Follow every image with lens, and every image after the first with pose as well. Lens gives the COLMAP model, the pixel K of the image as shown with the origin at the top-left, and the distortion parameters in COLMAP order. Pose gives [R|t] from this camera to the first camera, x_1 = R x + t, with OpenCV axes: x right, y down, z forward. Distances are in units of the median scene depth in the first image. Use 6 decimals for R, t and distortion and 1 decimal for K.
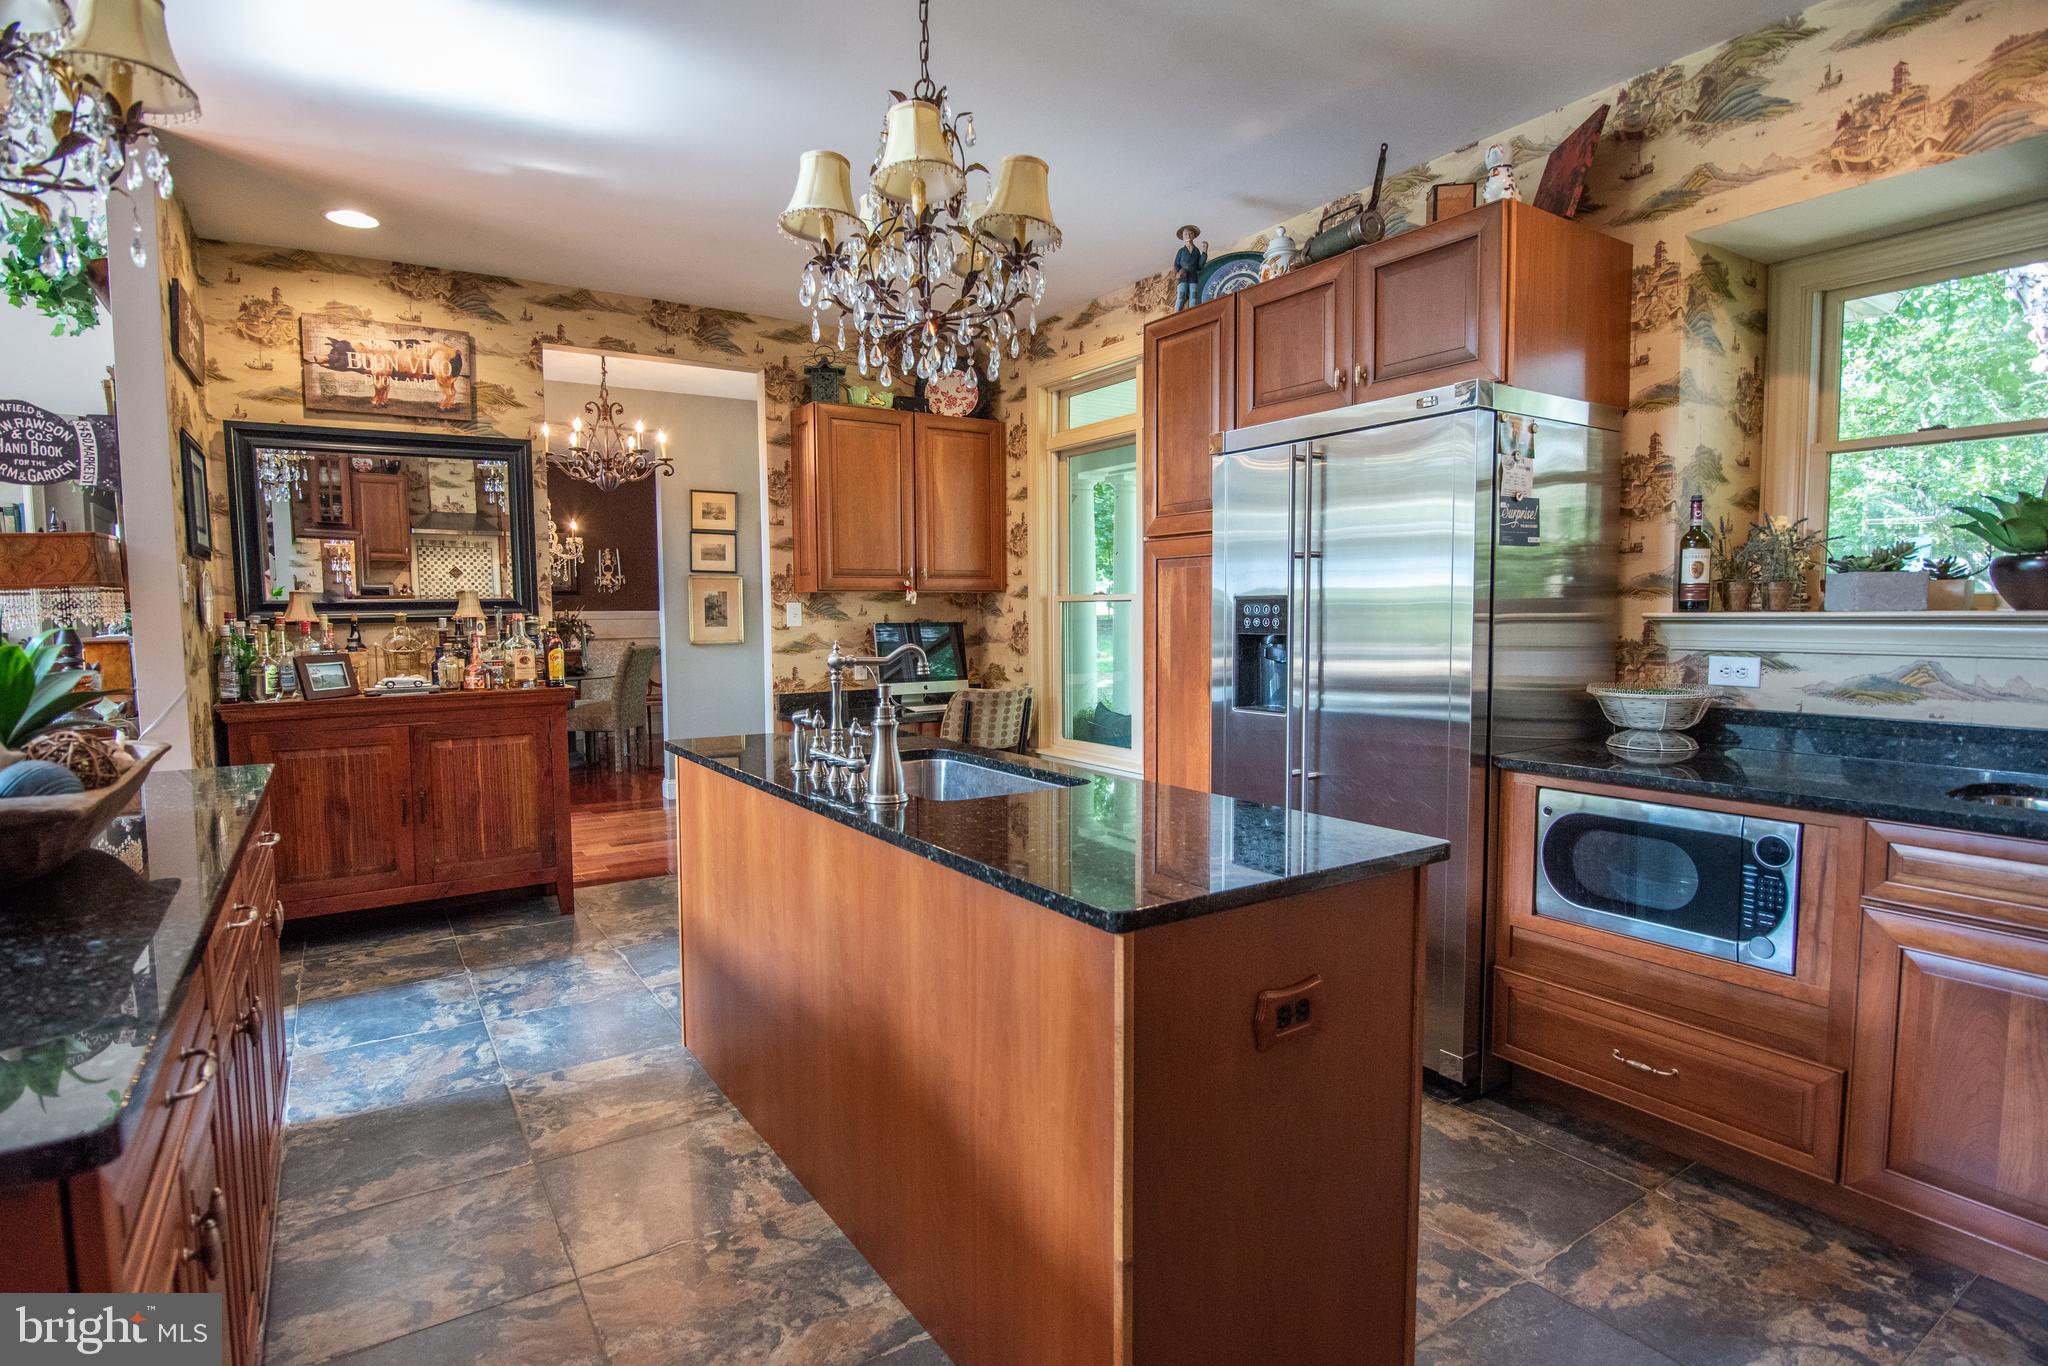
lens RADIAL K [[1031.4, 0, 1018.6], [0, 1031.4, 683.6], [0, 0, 1]] dist [-0.022145, 0.000599]
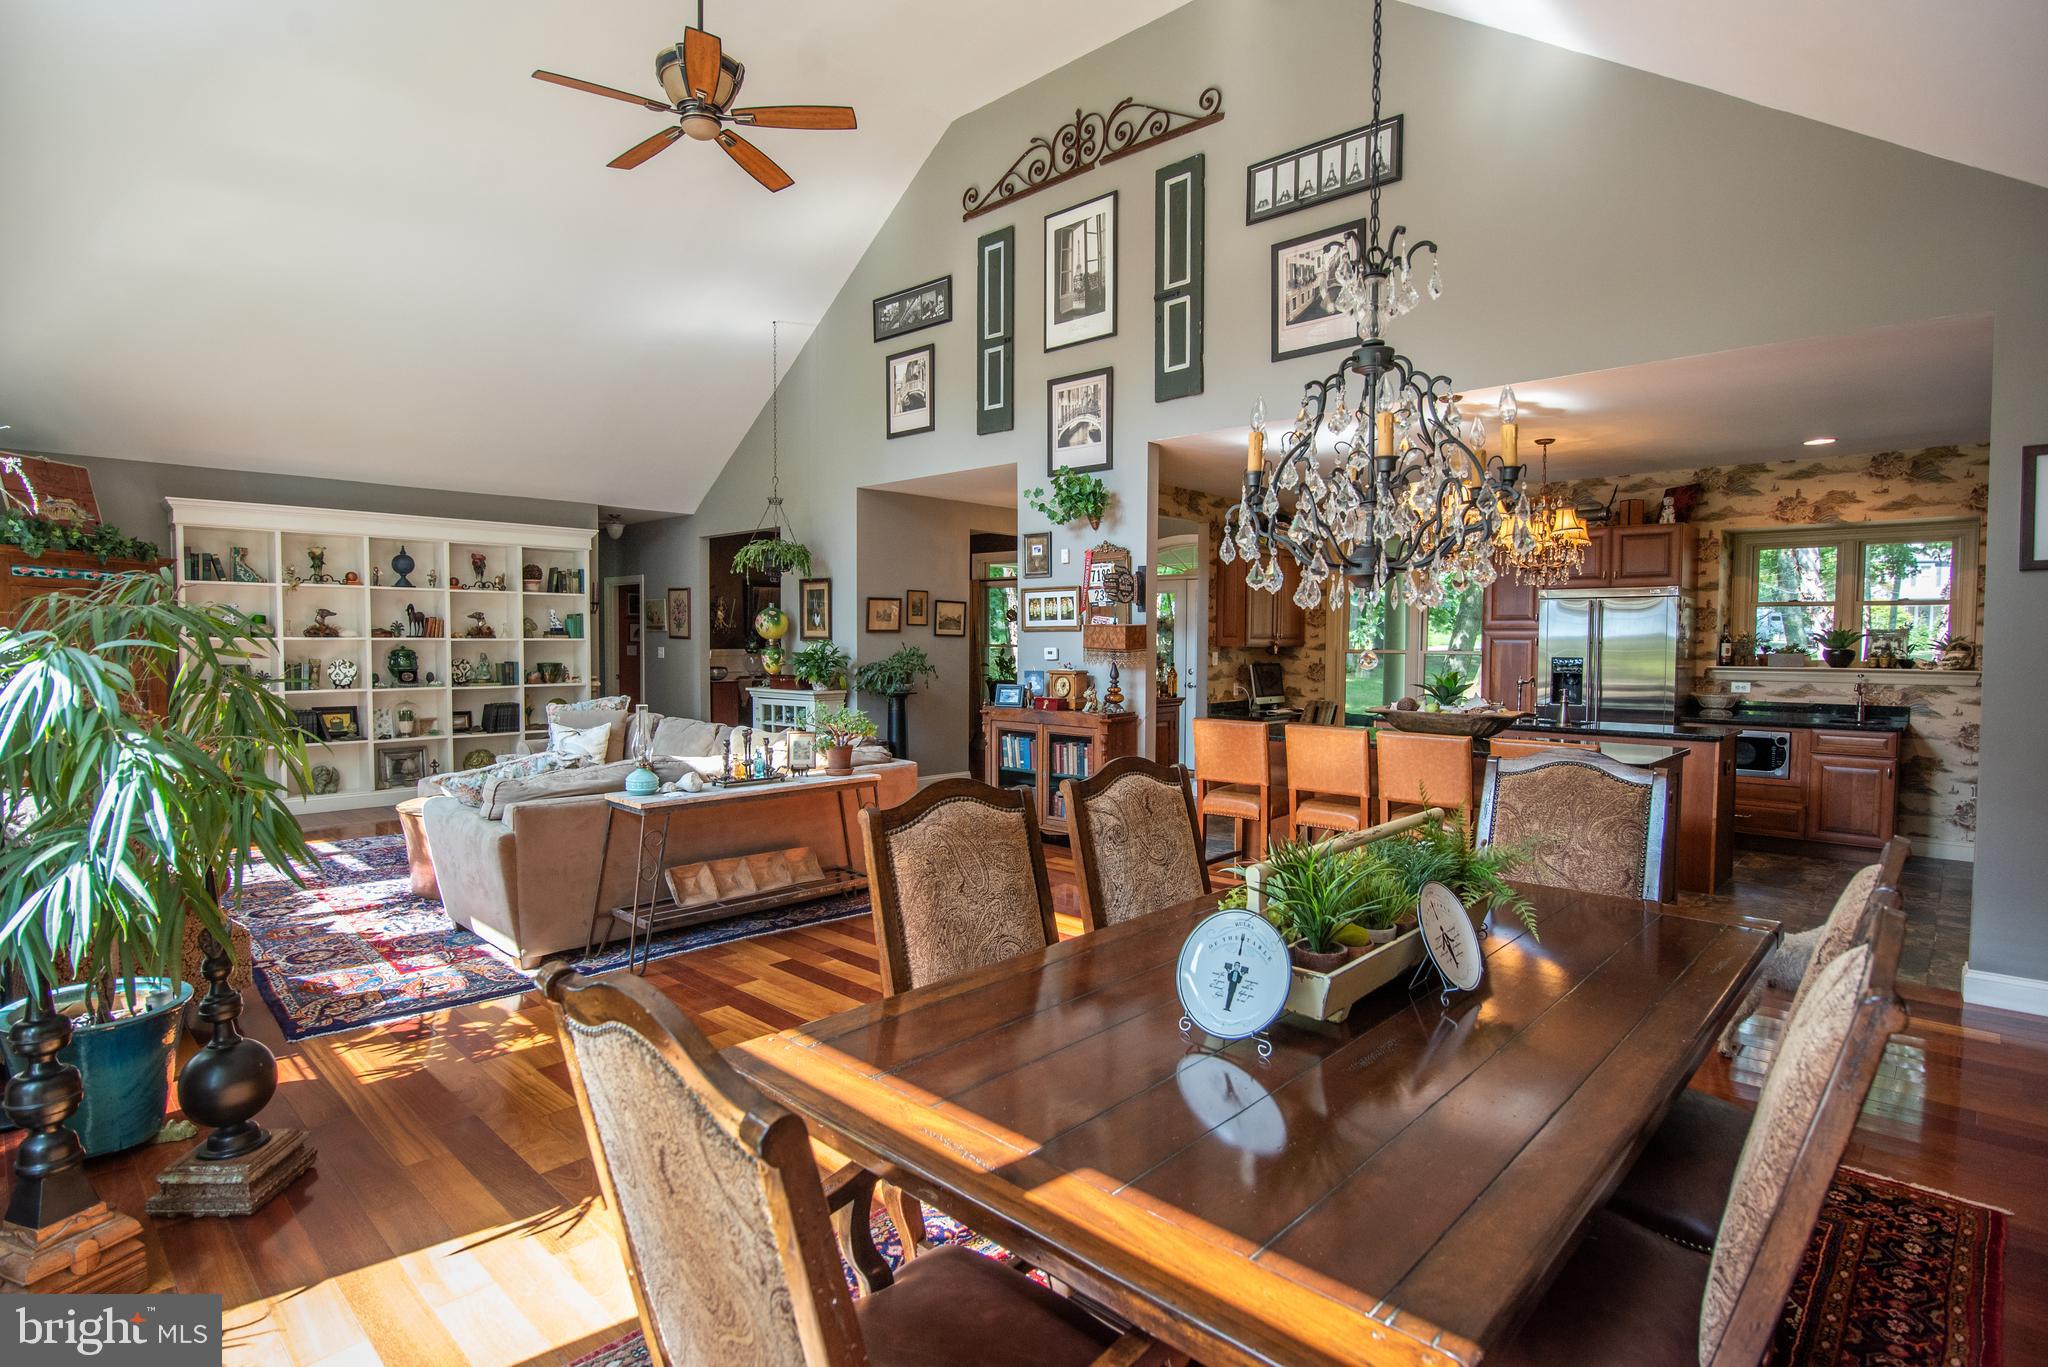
lens RADIAL K [[1020.3, 0, 1018.0], [0, 1020.3, 684.2], [0, 0, 1]] dist [-0.020110, -0.000925]
pose [[0.974102, 0.001975, 0.226099, -1.762862], [0.004238, 0.999627, -0.026987, 0.043241], [-0.226068, 0.027246, 0.973730, -1.186147]]
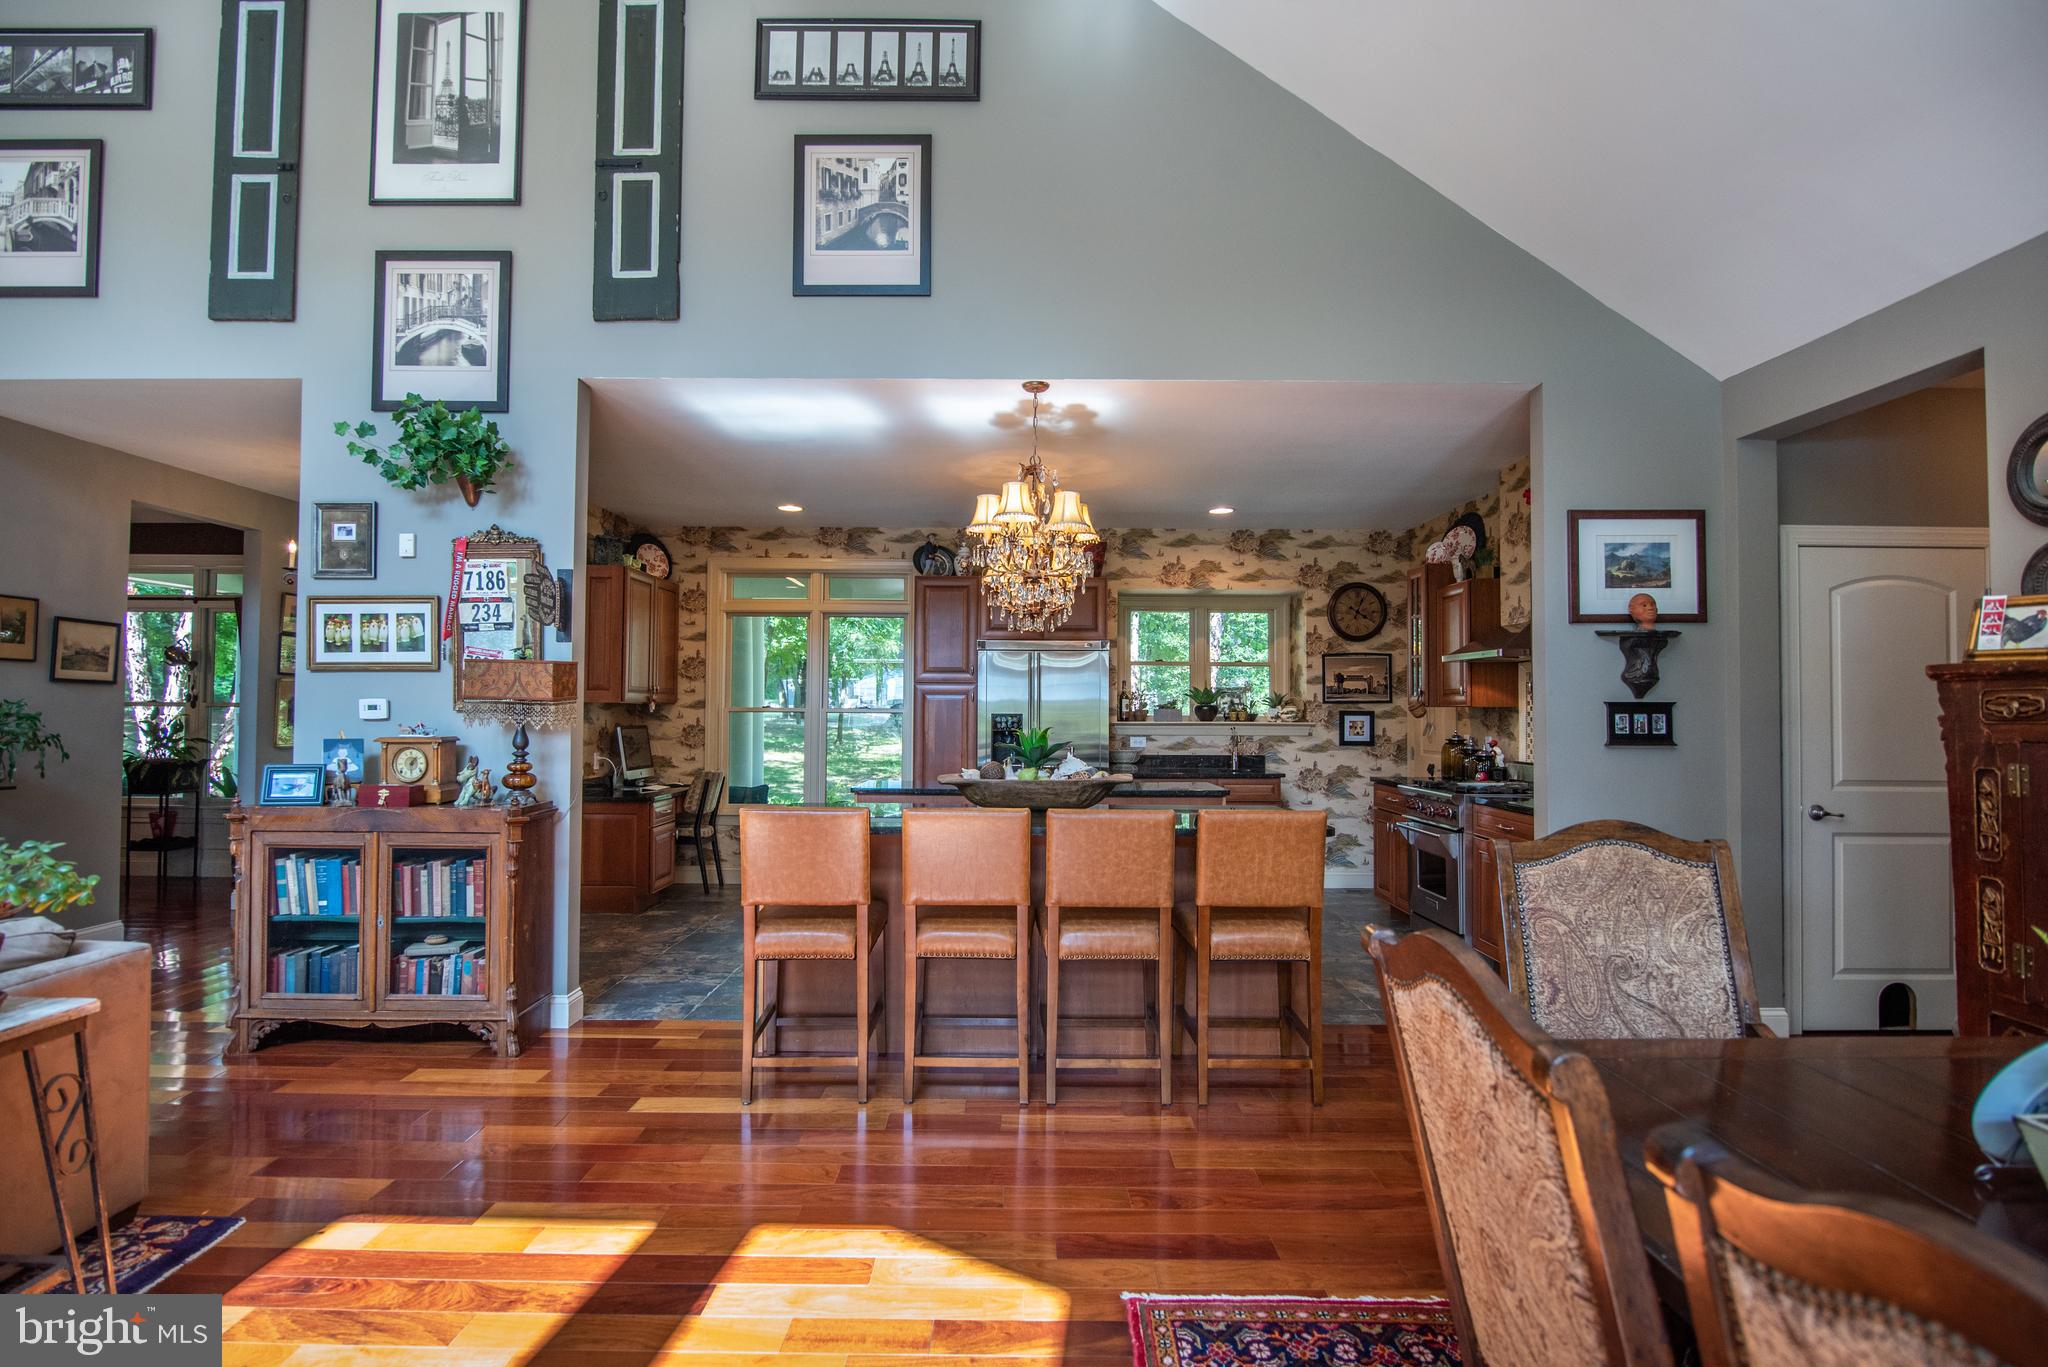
lens RADIAL K [[1034.7, 0, 1018.9], [0, 1034.7, 684.2], [0, 0, 1]] dist [-0.021276, 0.000232]
pose [[0.550468, 0.031806, 0.834250, -1.840040], [0.049698, 0.996254, -0.070775, 0.014608], [-0.833376, 0.080420, 0.546825, -0.319890]]
